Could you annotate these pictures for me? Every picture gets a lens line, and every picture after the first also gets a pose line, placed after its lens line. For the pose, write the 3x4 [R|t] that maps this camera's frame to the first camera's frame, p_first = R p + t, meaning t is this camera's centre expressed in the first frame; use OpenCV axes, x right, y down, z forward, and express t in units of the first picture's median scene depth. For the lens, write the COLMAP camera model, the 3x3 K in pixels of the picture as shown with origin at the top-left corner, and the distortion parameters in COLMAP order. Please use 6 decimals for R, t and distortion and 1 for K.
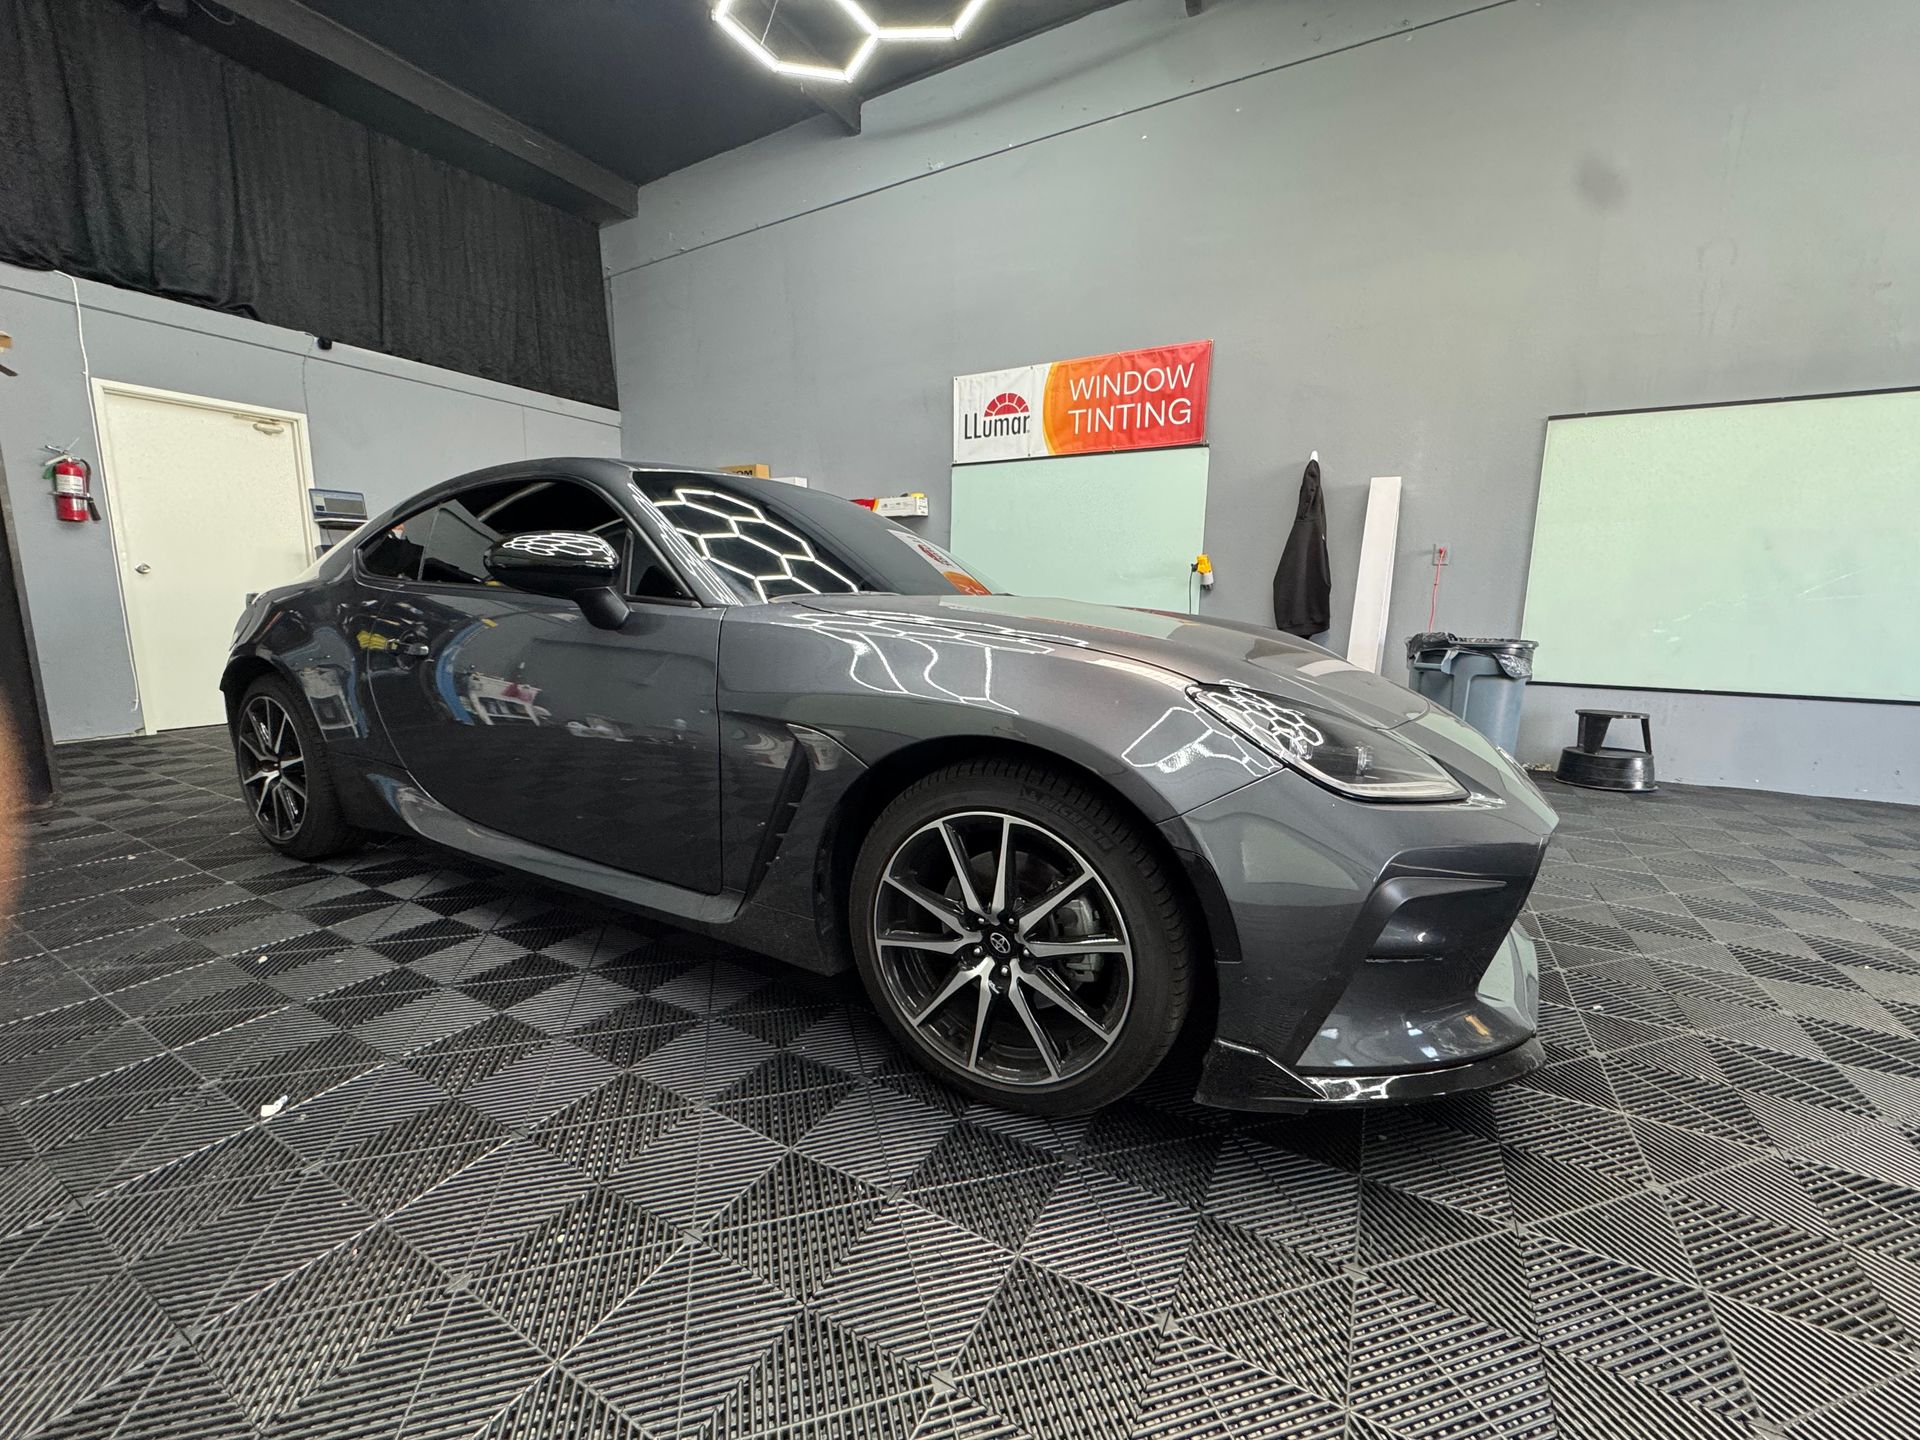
lens RADIAL K [[768.1, 0, 957.6], [0, 768.1, 720.2], [0, 0, 1]] dist [-0.004957, 0.000406]
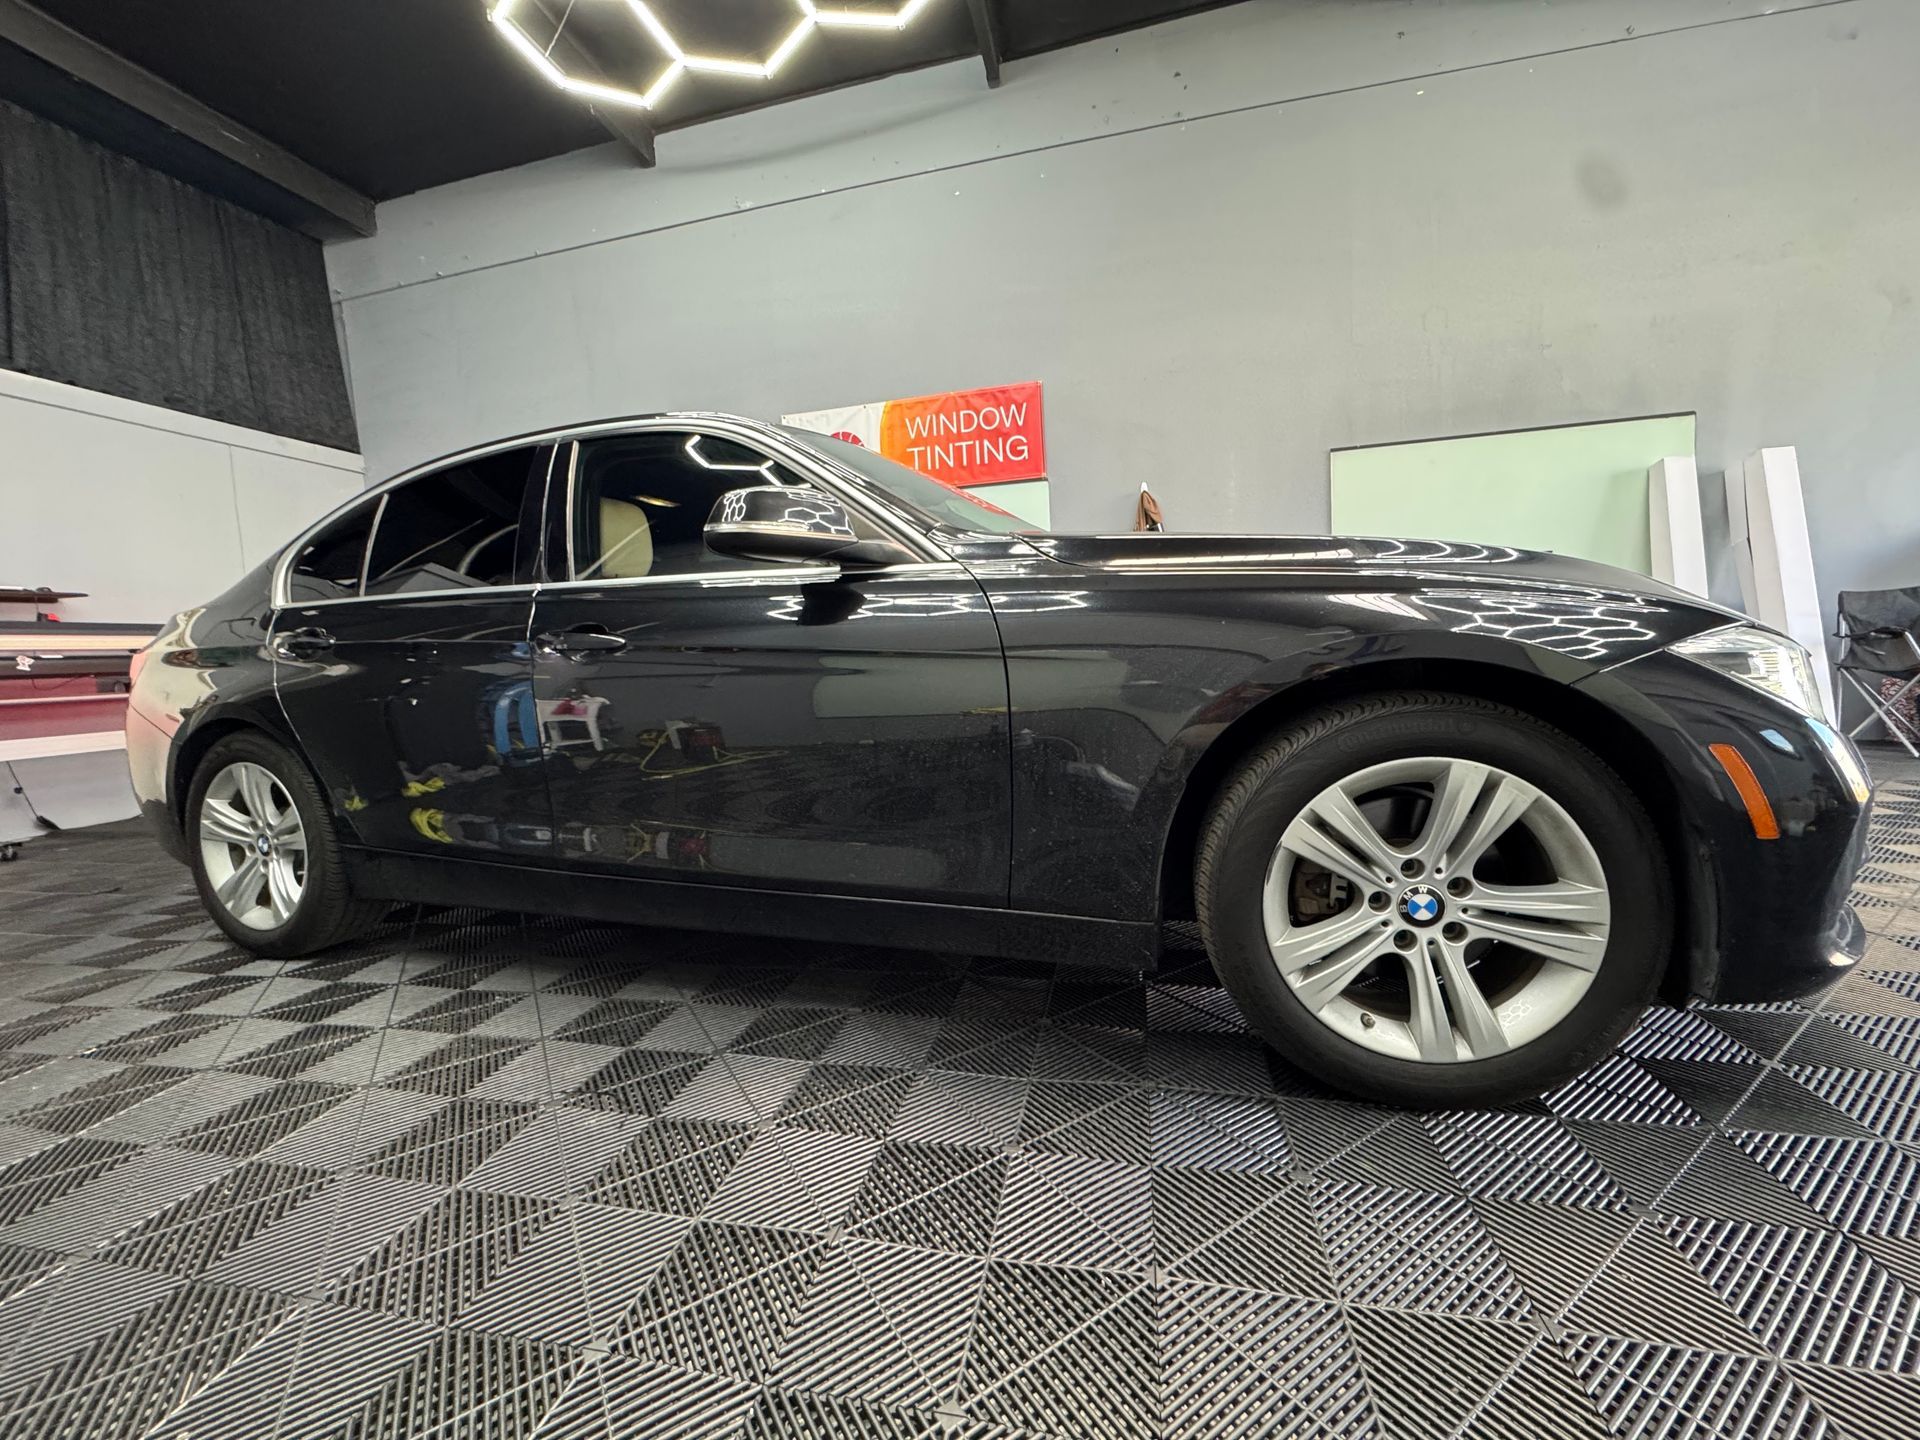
lens RADIAL K [[768.1, 0, 962.1], [0, 768.1, 719.1], [0, 0, 1]] dist [-0.004957, 0.000406]
pose [[0.956624, -0.089436, 0.277259, -0.100272], [0.110374, 0.992027, -0.060821, 0.016452], [-0.269609, 0.088785, 0.958868, 0.054227]]
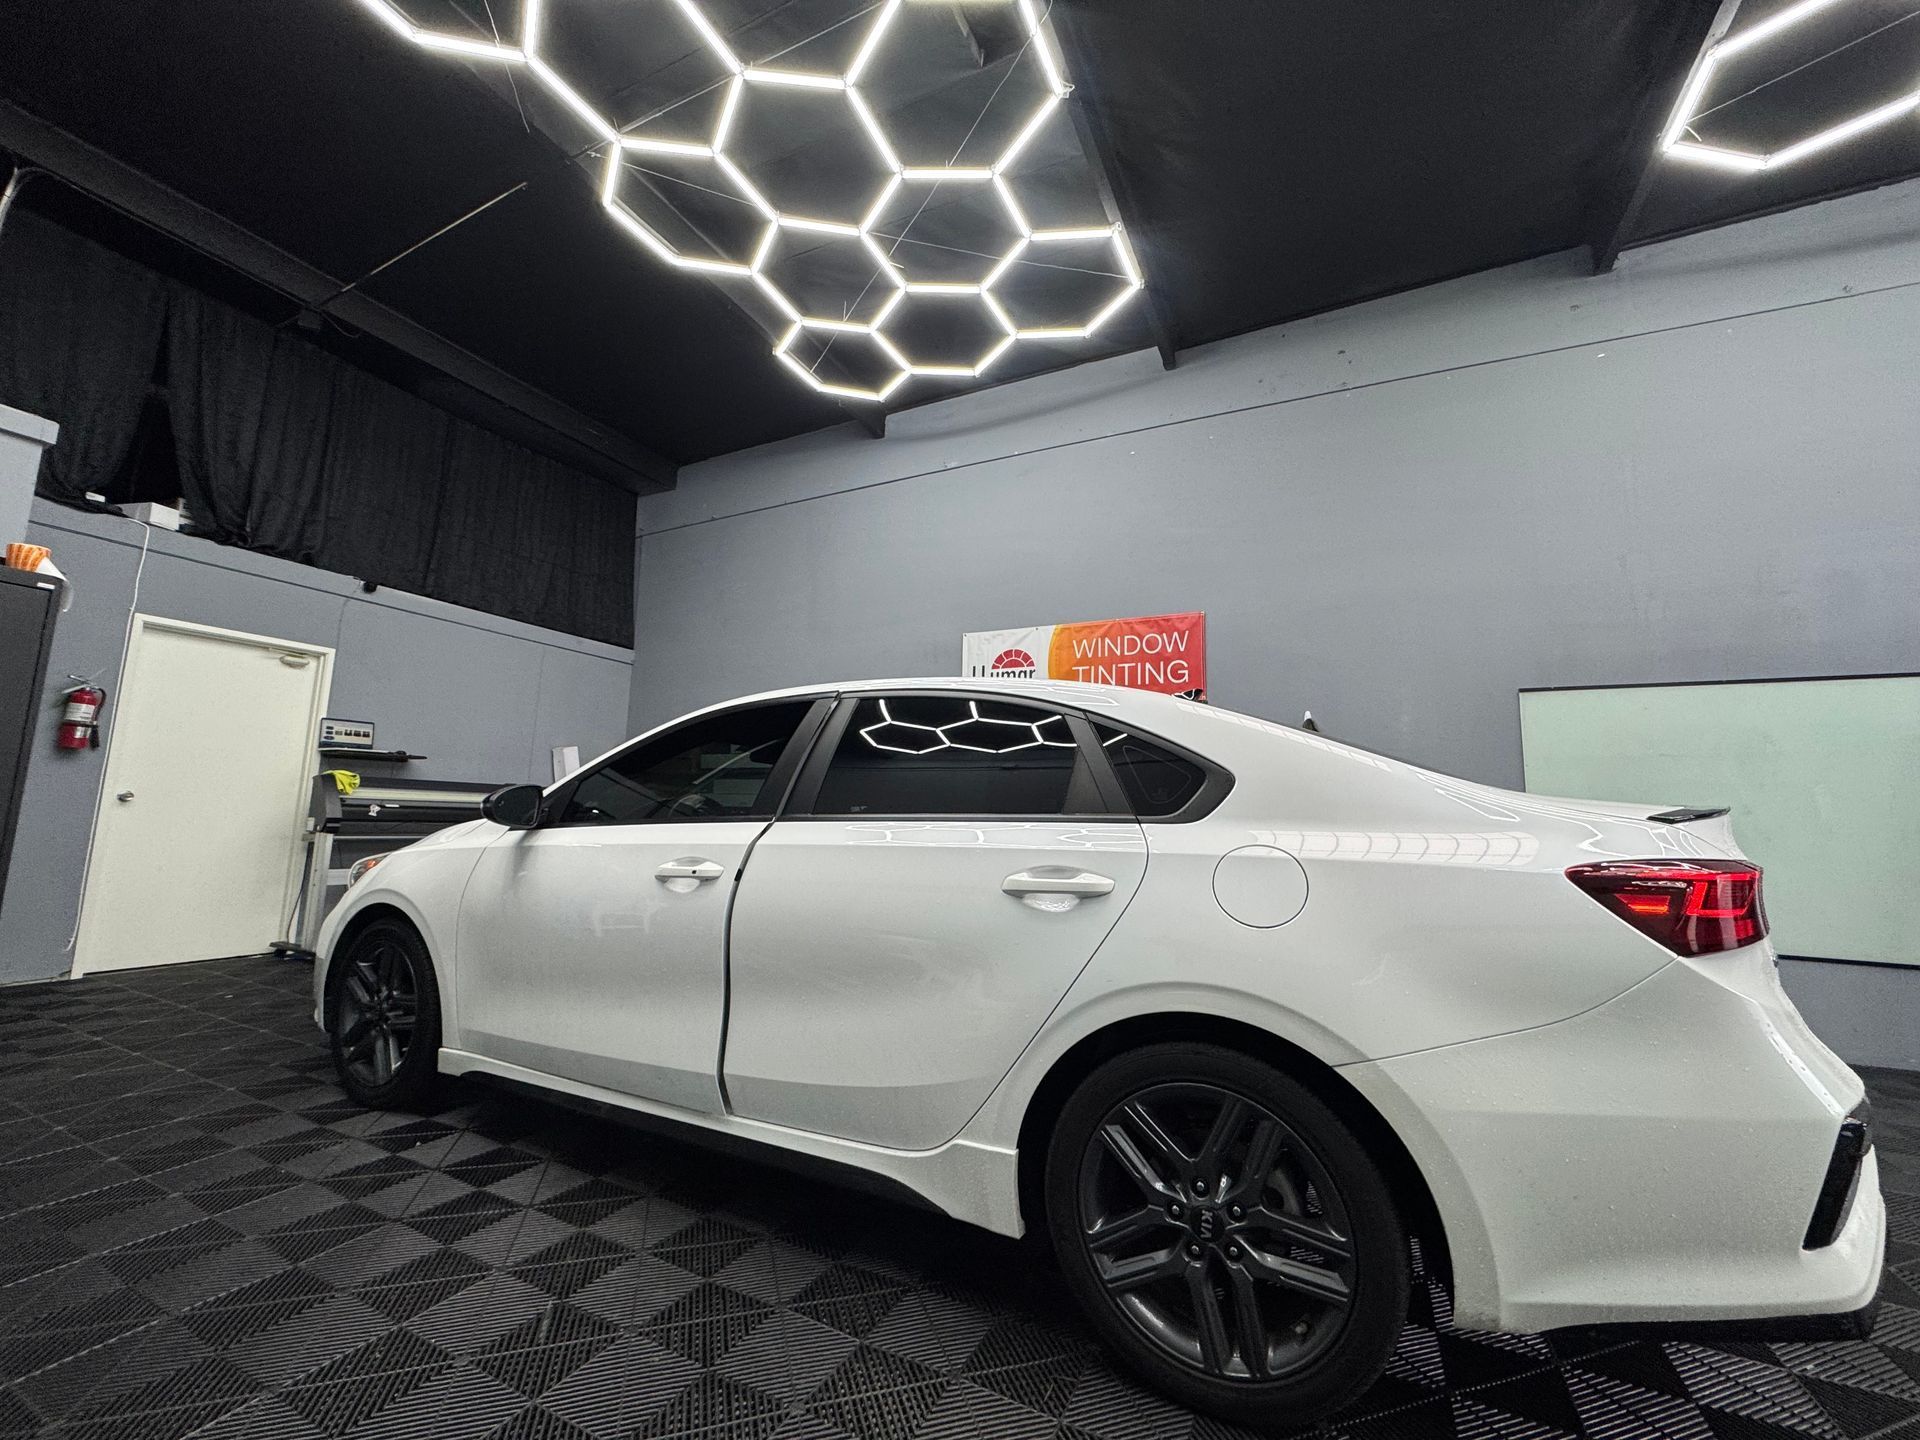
lens RADIAL K [[768.1, 0, 958.8], [0, 768.1, 715.8], [0, 0, 1]] dist [-0.004957, 0.000406]
pose [[0.998608, 0.023997, 0.046969, -0.066318], [-0.009406, 0.957250, -0.289109, -0.026852], [-0.051899, 0.288265, 0.956143, -0.000383]]
